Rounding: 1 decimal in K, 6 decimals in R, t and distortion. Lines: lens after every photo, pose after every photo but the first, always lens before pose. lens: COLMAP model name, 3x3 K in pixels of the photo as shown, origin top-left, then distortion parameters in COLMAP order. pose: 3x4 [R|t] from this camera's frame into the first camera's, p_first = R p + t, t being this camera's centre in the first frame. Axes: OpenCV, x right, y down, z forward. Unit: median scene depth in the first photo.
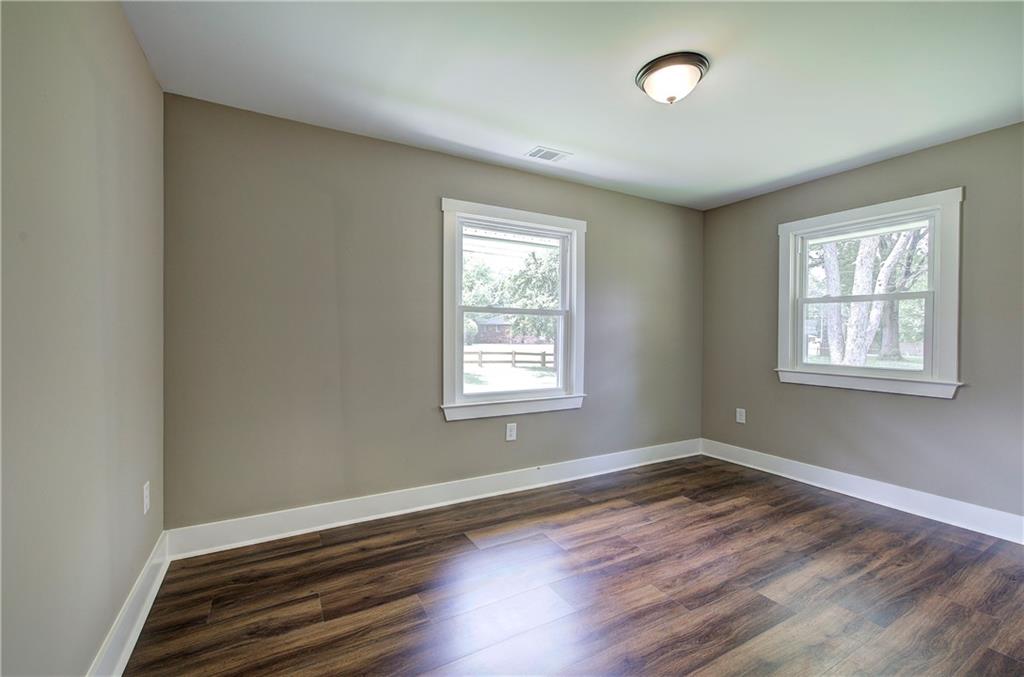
lens RADIAL K [[436.7, 0, 520.2], [0, 436.7, 334.9], [0, 0, 1]] dist [0.001192, 0.000913]
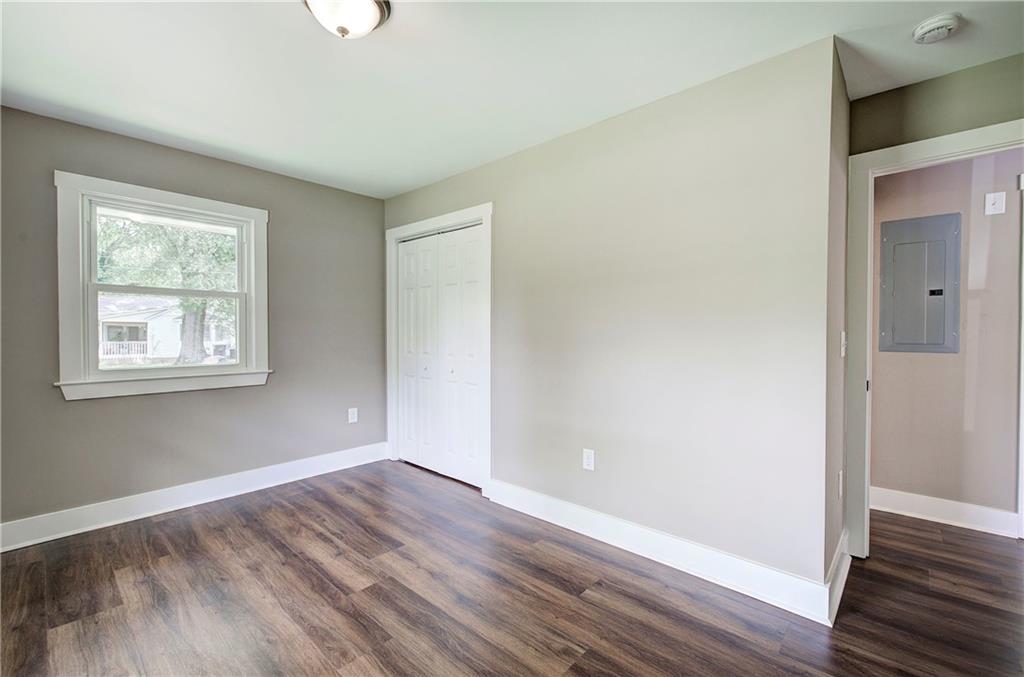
lens RADIAL K [[436.7, 0, 519.5], [0, 436.7, 337.1], [0, 0, 1]] dist [0.001192, 0.000913]
pose [[-0.315835, -0.021504, 0.948570, -0.381194], [-0.002002, 0.999756, 0.021998, -0.012597], [-0.948812, 0.005049, -0.315801, 0.717297]]
